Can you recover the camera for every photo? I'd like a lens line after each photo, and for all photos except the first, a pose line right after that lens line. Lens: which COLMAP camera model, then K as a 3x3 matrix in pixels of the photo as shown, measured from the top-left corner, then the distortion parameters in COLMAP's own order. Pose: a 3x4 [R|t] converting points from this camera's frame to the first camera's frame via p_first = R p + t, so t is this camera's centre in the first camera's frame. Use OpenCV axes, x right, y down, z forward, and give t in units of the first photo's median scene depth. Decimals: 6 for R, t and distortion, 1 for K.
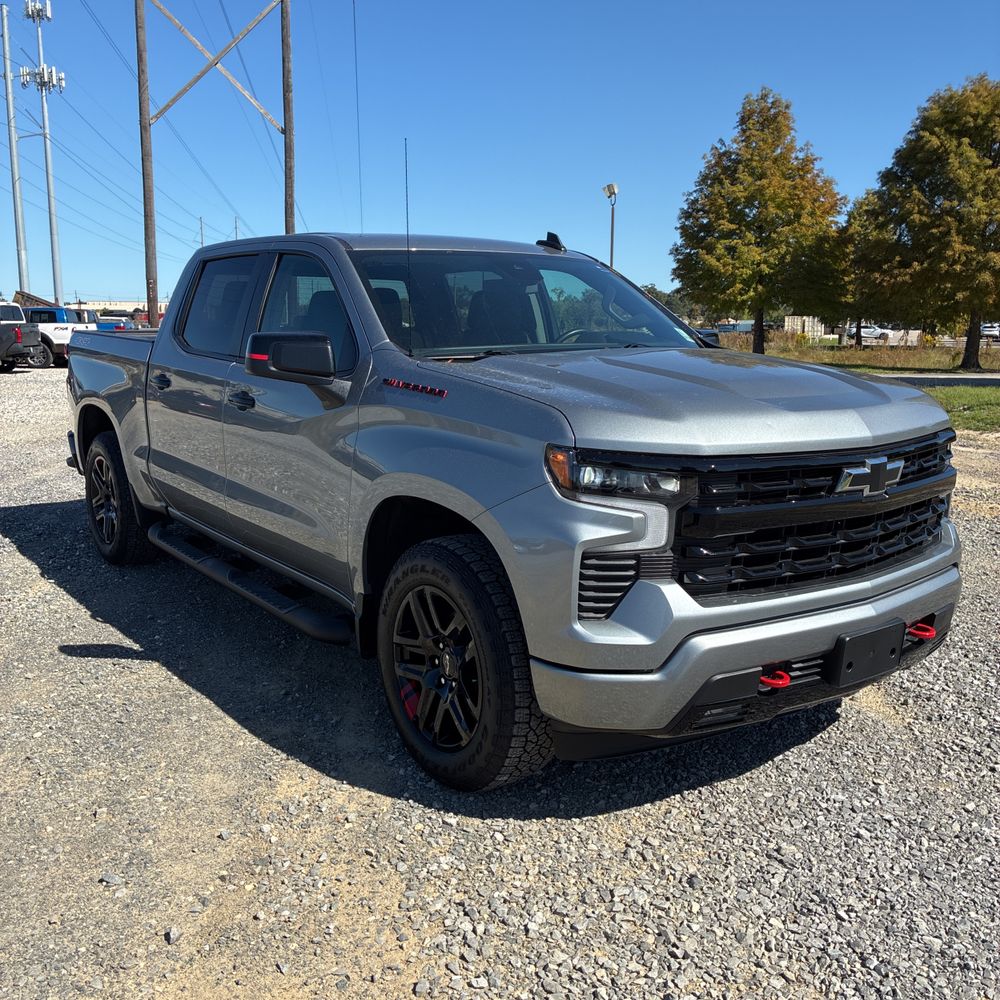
lens RADIAL K [[996.0, 0, 507.5], [0, 996.0, 491.0], [0, 0, 1]] dist [0.009615, 0.000000]
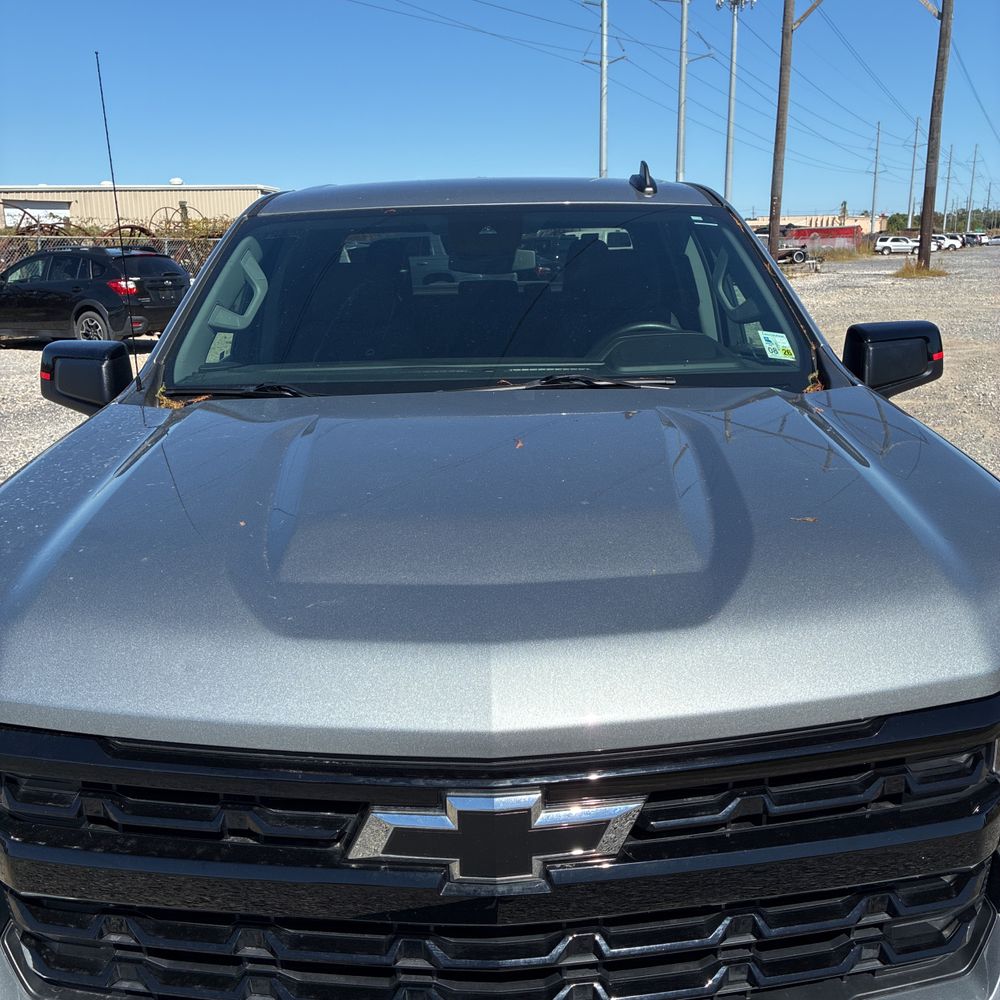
lens RADIAL K [[996.0, 0, 536.5], [0, 996.0, 498.3], [0, 0, 1]] dist [0.009615, 0.000000]
pose [[0.813157, 0.123897, -0.568705, 0.478508], [-0.070969, 0.990897, 0.114400, -0.153986], [0.577701, -0.052665, 0.814548, 0.580382]]
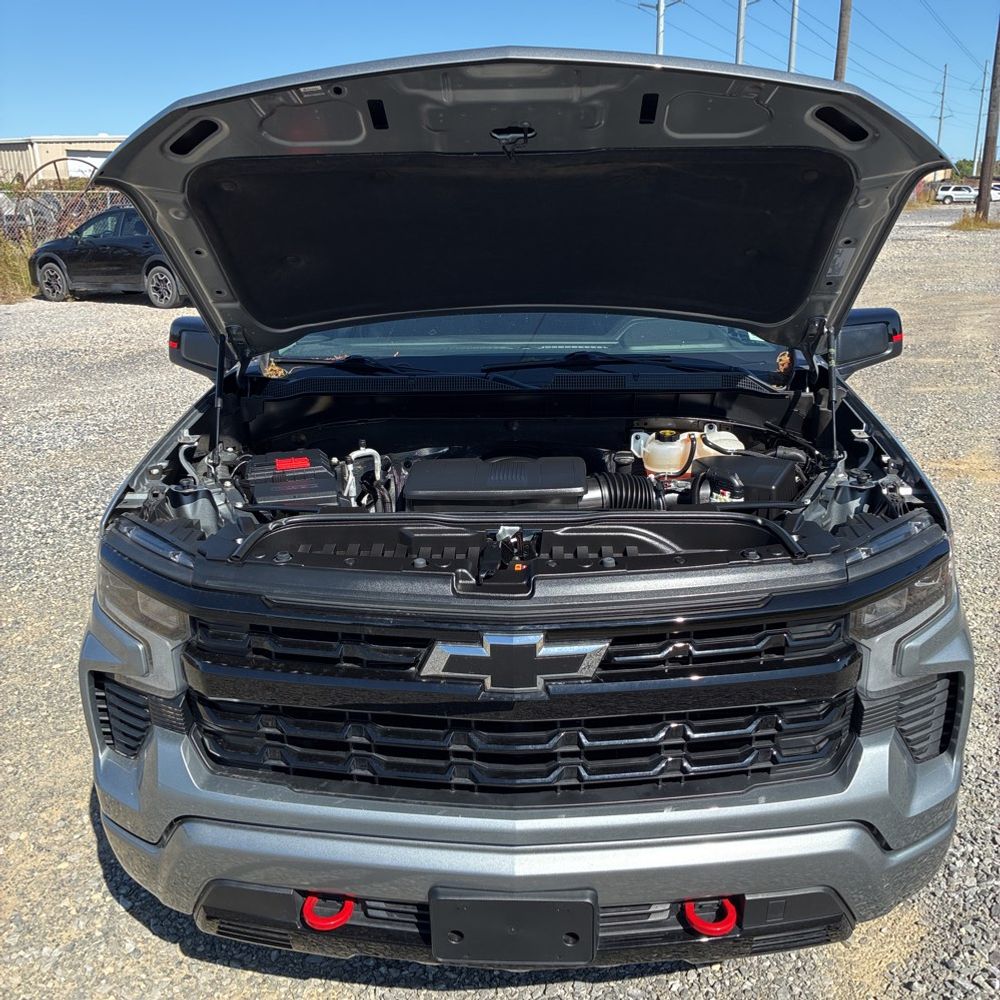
lens RADIAL K [[996.0, 0, 535.8], [0, 996.0, 491.4], [0, 0, 1]] dist [0.009615, 0.000000]
pose [[0.781888, 0.159756, -0.602602, 0.594544], [-0.077755, 0.984051, 0.159993, -0.174688], [0.618551, -0.078241, 0.781839, 0.451604]]
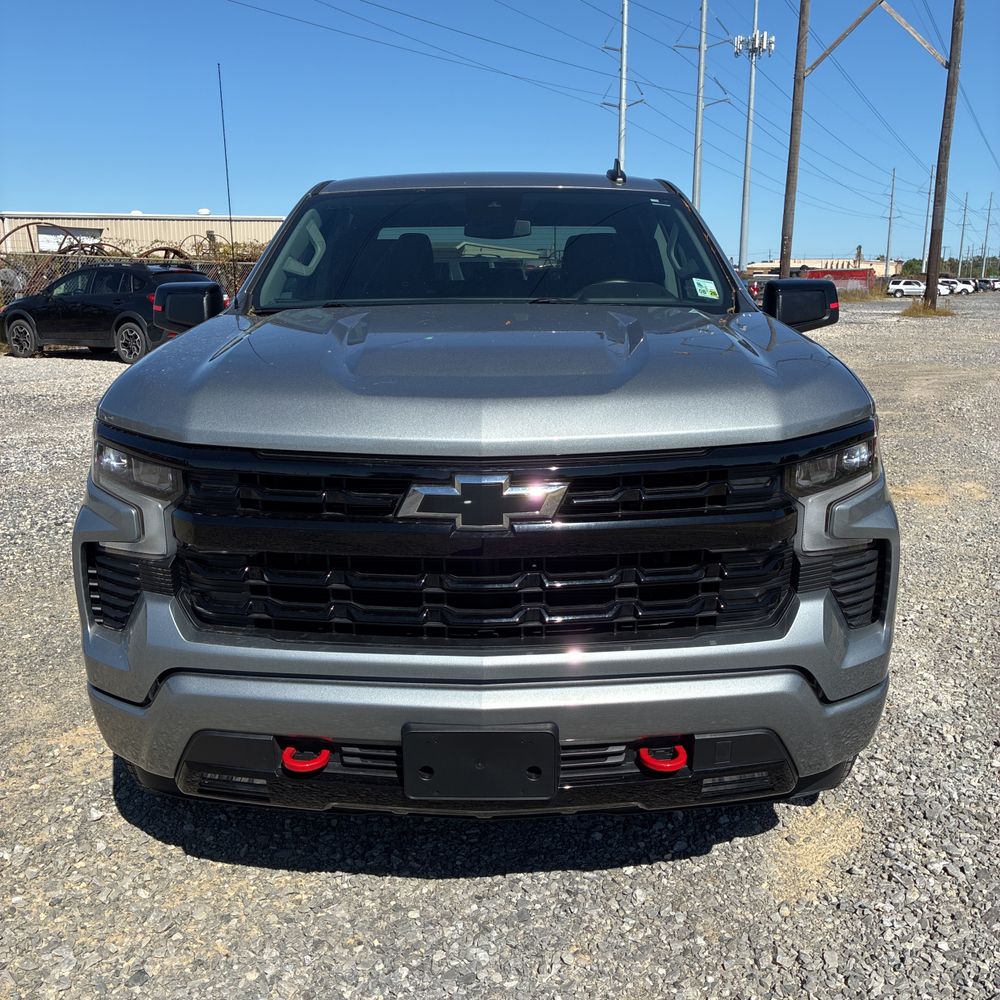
lens RADIAL K [[996.0, 0, 530.8], [0, 996.0, 496.3], [0, 0, 1]] dist [0.009615, 0.000000]
pose [[0.800211, 0.121616, -0.587258, 0.641279], [-0.093536, 0.992548, 0.078095, -0.059790], [0.592380, -0.007563, 0.805623, 0.402942]]
